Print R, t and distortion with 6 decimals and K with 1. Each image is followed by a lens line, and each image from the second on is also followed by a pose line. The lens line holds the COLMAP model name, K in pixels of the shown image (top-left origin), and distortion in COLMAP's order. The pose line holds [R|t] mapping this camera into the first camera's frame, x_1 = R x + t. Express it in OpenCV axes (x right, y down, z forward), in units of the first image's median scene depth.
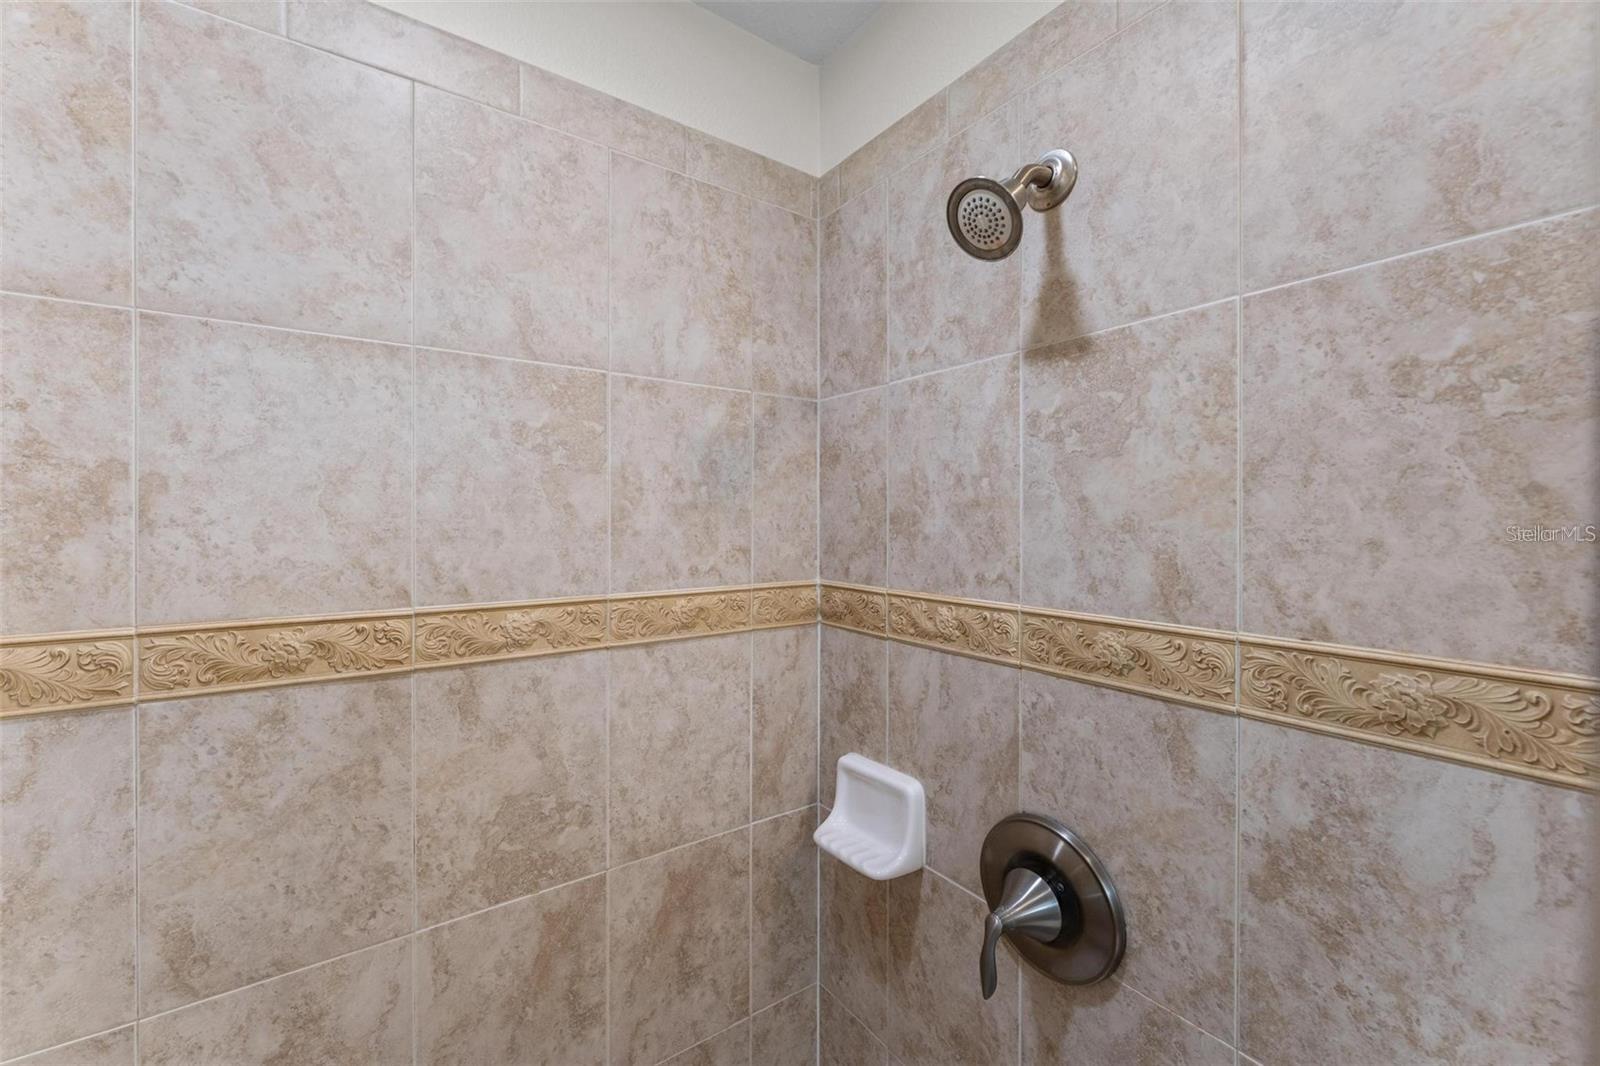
lens RADIAL K [[638.4, 0, 795.7], [0, 638.4, 505.7], [0, 0, 1]] dist [-0.003236, 0.001100]
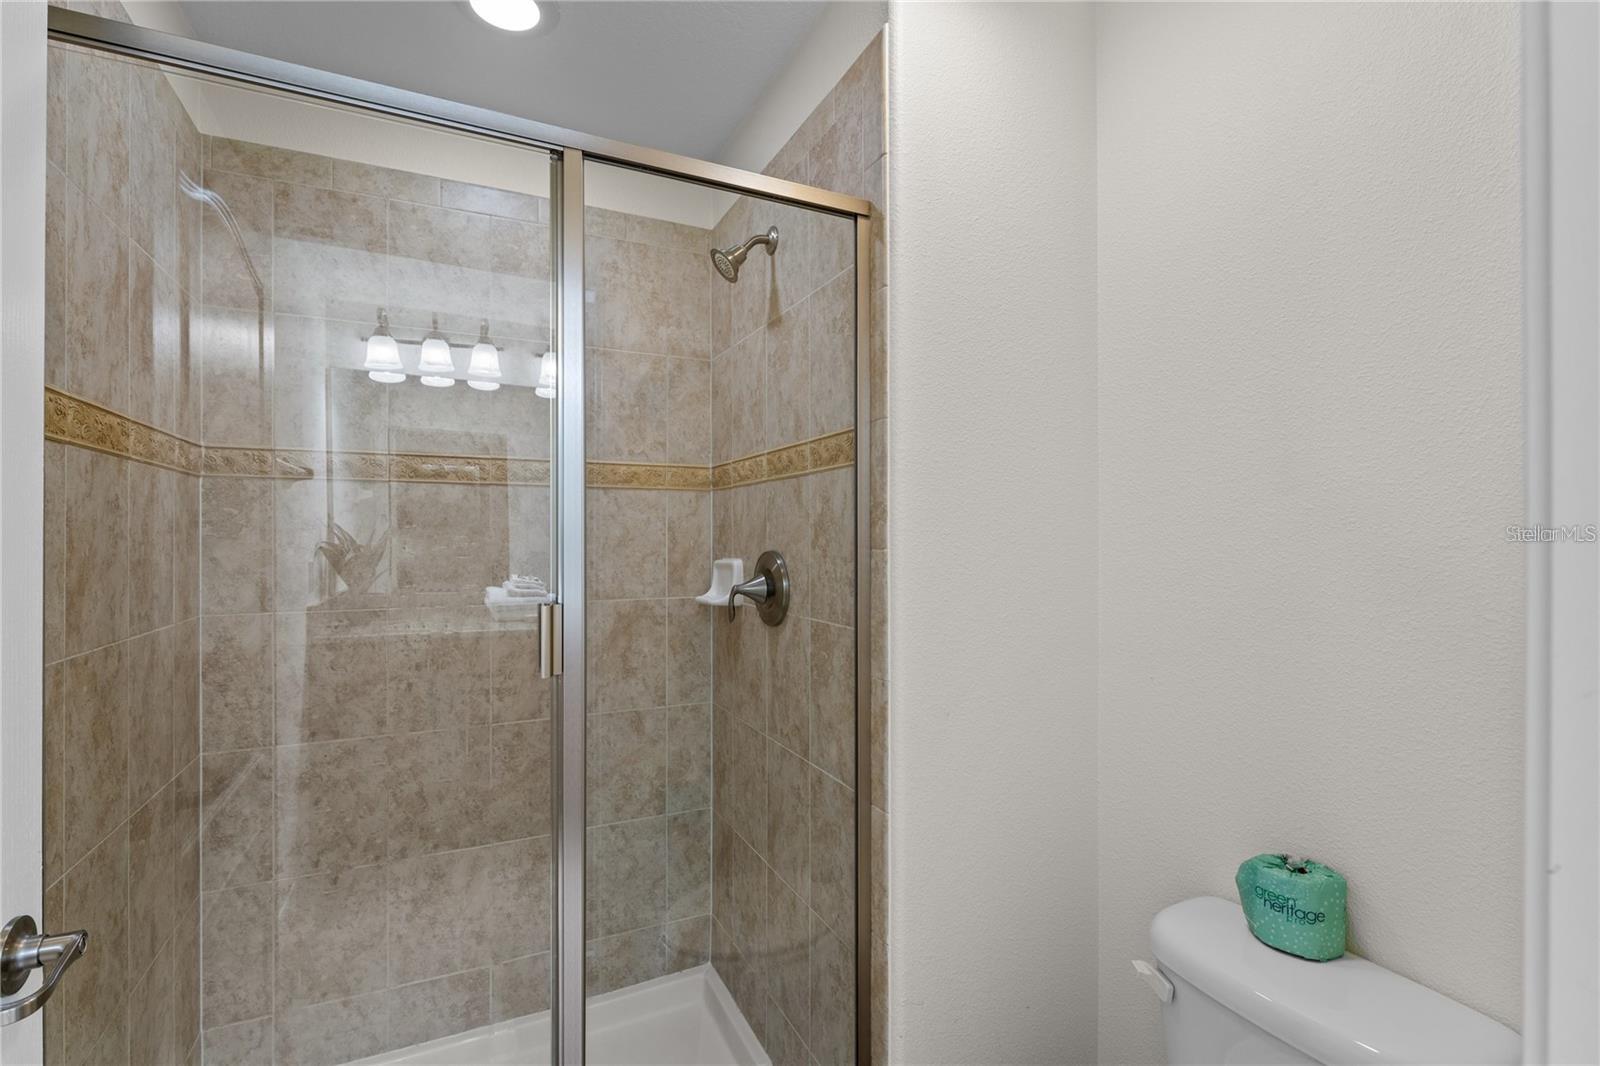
lens RADIAL K [[757.0, 0, 799.5], [0, 757.0, 526.2], [0, 0, 1]] dist [0.005353, 0.001088]
pose [[0.983356, -0.003753, -0.181649, 0.710827], [0.002302, 0.999964, -0.008197, 0.331622], [0.181673, 0.007642, 0.983329, -1.060044]]
